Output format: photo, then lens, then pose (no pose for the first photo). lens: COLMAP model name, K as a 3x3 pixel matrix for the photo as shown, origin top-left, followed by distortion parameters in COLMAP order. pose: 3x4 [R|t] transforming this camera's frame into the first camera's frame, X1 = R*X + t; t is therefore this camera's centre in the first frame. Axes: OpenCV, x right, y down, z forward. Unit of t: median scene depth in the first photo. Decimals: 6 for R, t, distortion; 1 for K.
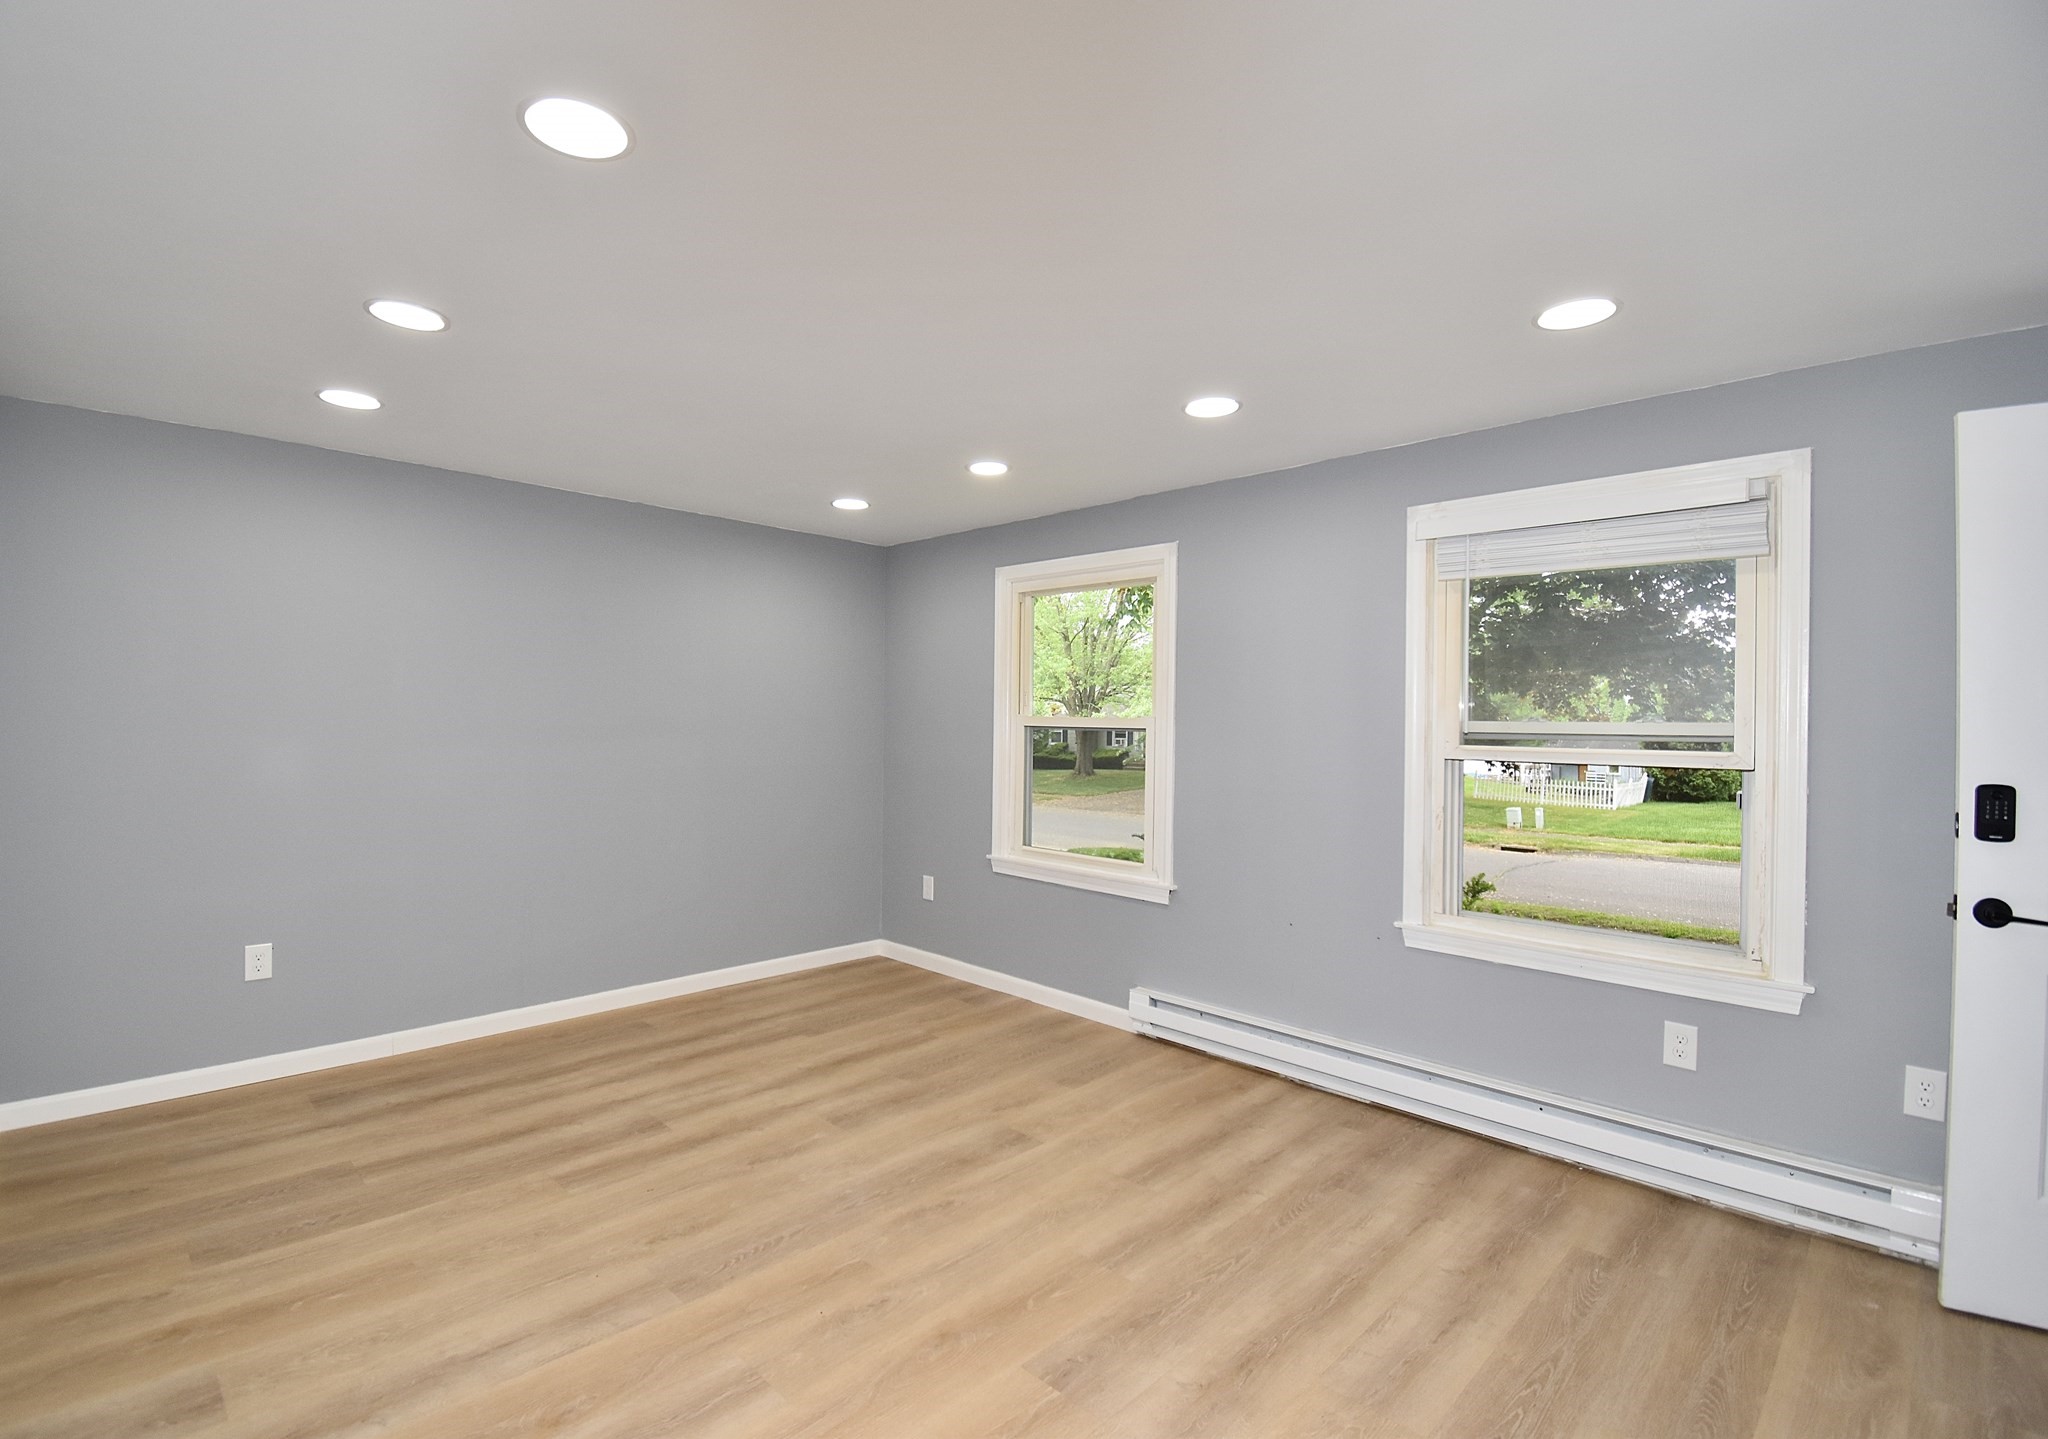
lens RADIAL K [[987.3, 0, 1028.2], [0, 987.3, 718.8], [0, 0, 1]] dist [-0.011221, -0.002394]
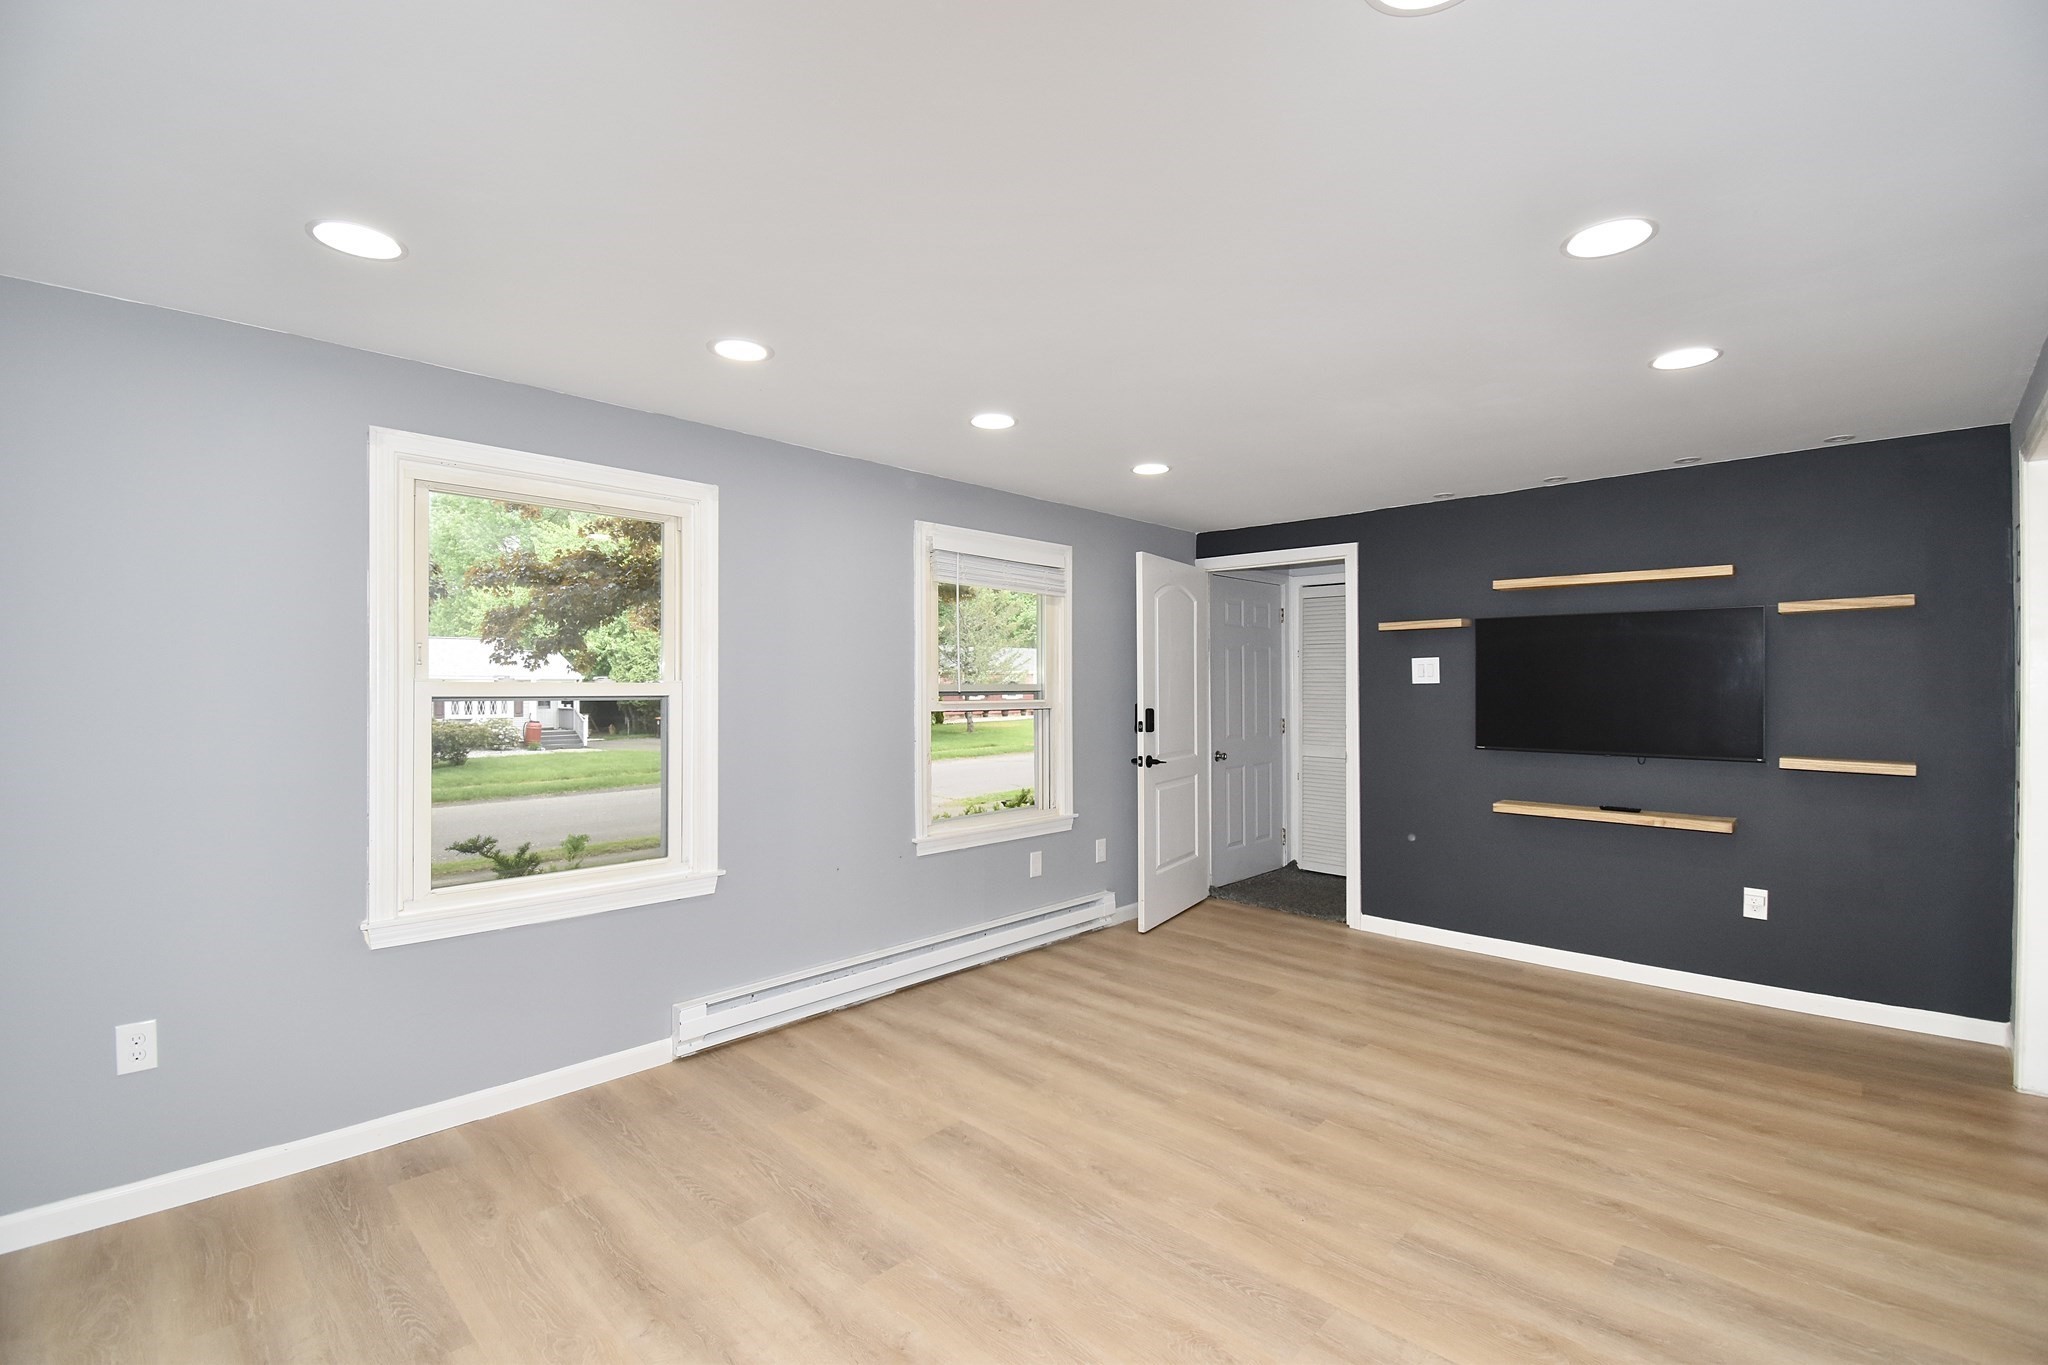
lens RADIAL K [[895.0, 0, 1026.0], [0, 895.0, 676.7], [0, 0, 1]] dist [-0.000187, -0.006788]
pose [[-0.026872, -0.004885, 0.999627, -0.884953], [-0.002076, 0.999986, 0.004831, -0.014582], [-0.999637, -0.001946, -0.026881, 0.976935]]
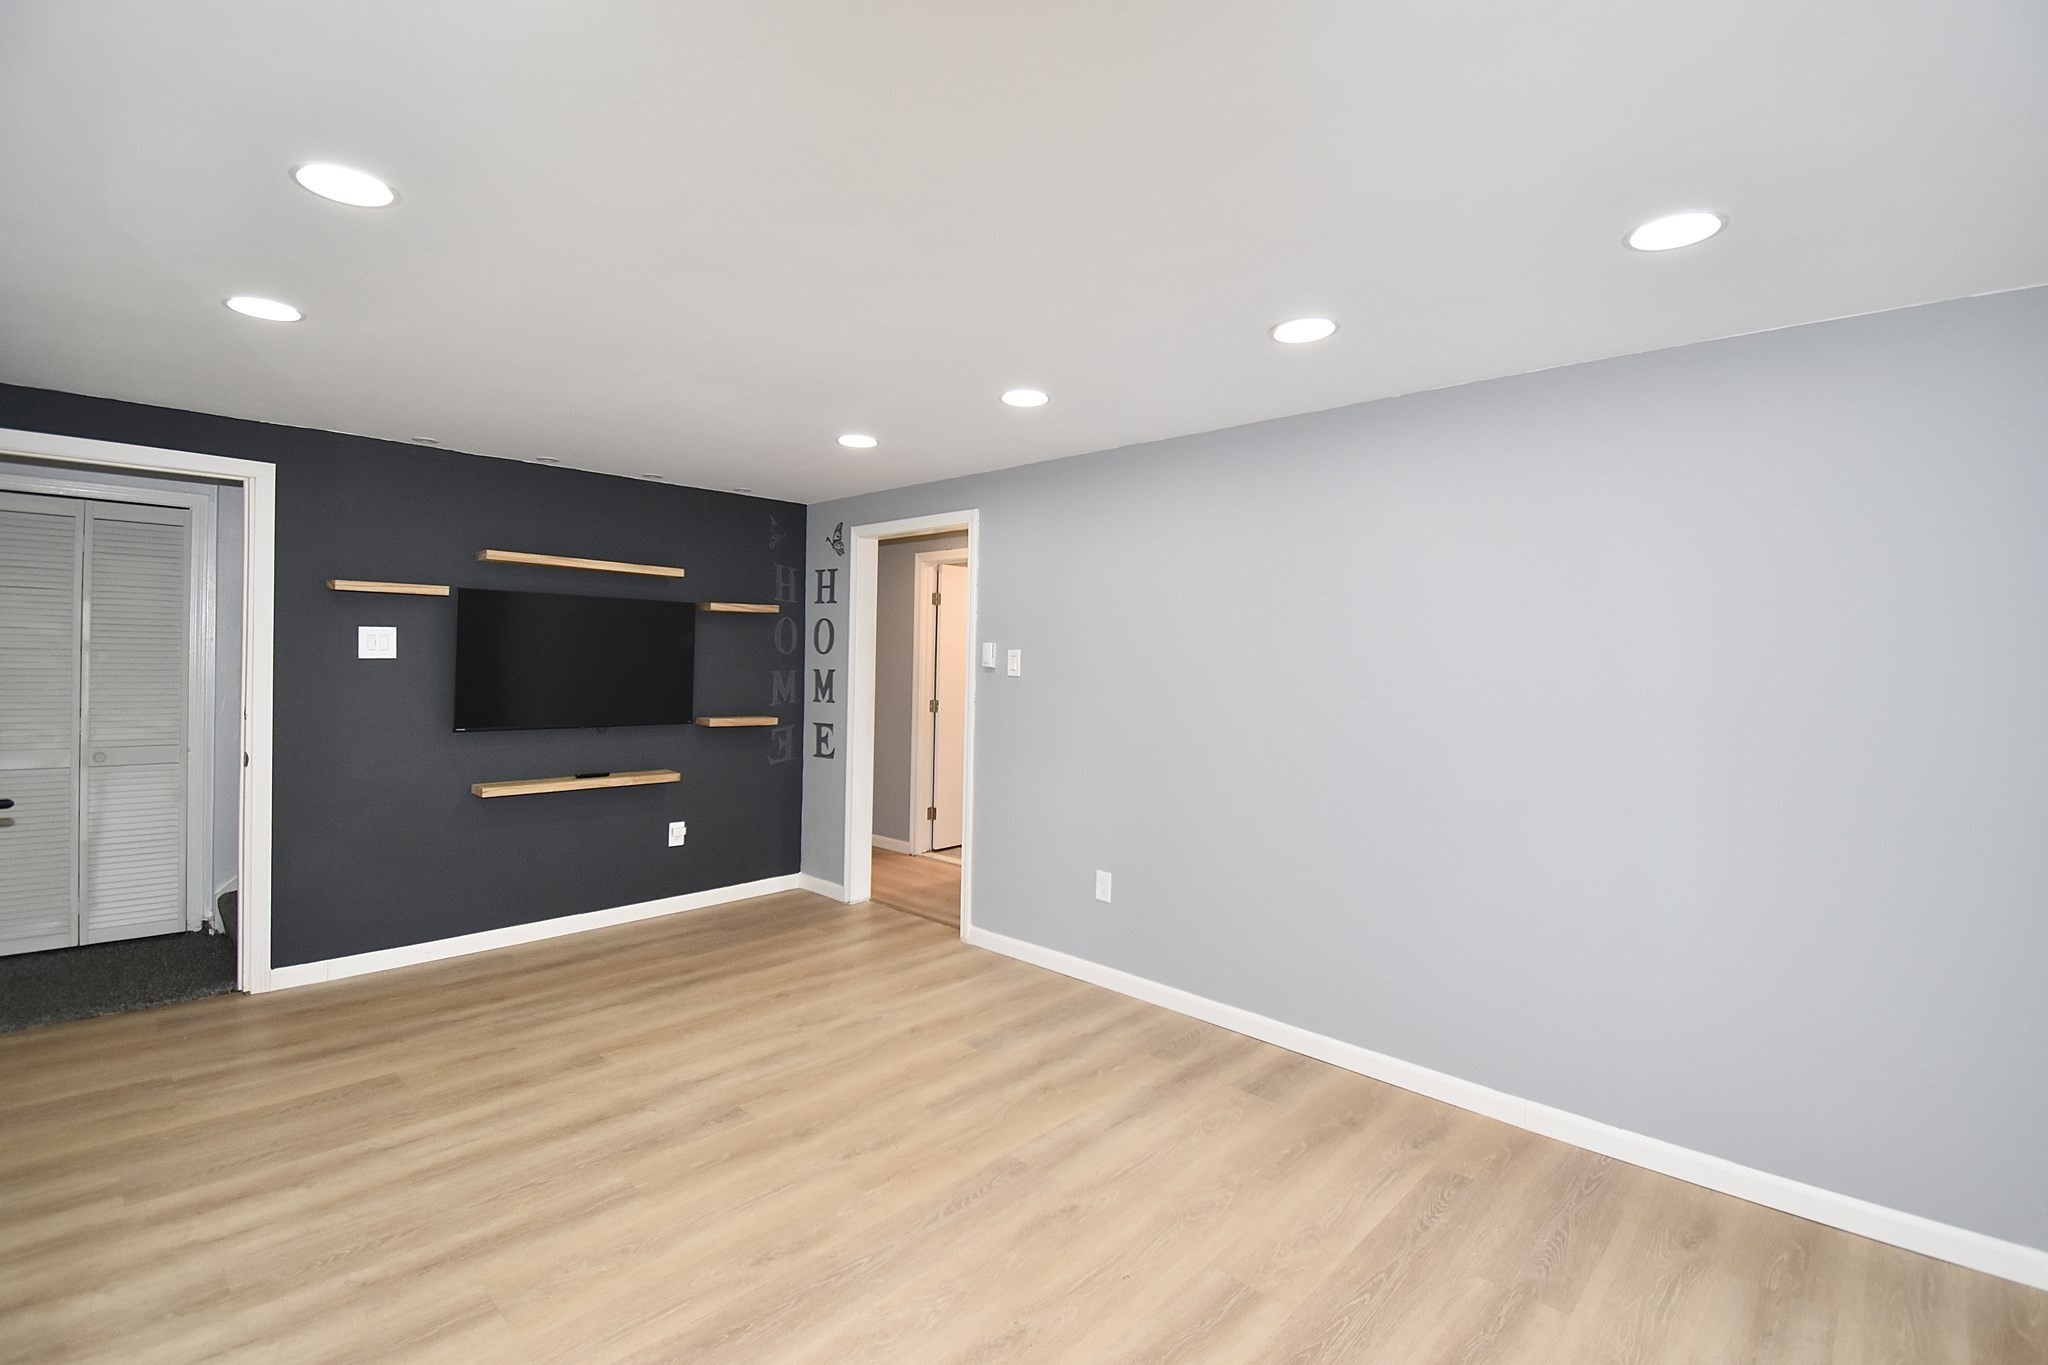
lens RADIAL K [[895.0, 0, 1064.2], [0, 895.0, 659.2], [0, 0, 1]] dist [-0.000187, -0.006788]
pose [[-0.998613, -0.033514, -0.040603, -0.260144], [-0.033351, 0.999433, -0.004679, -0.022407], [0.040737, -0.003318, -0.999164, 1.576555]]
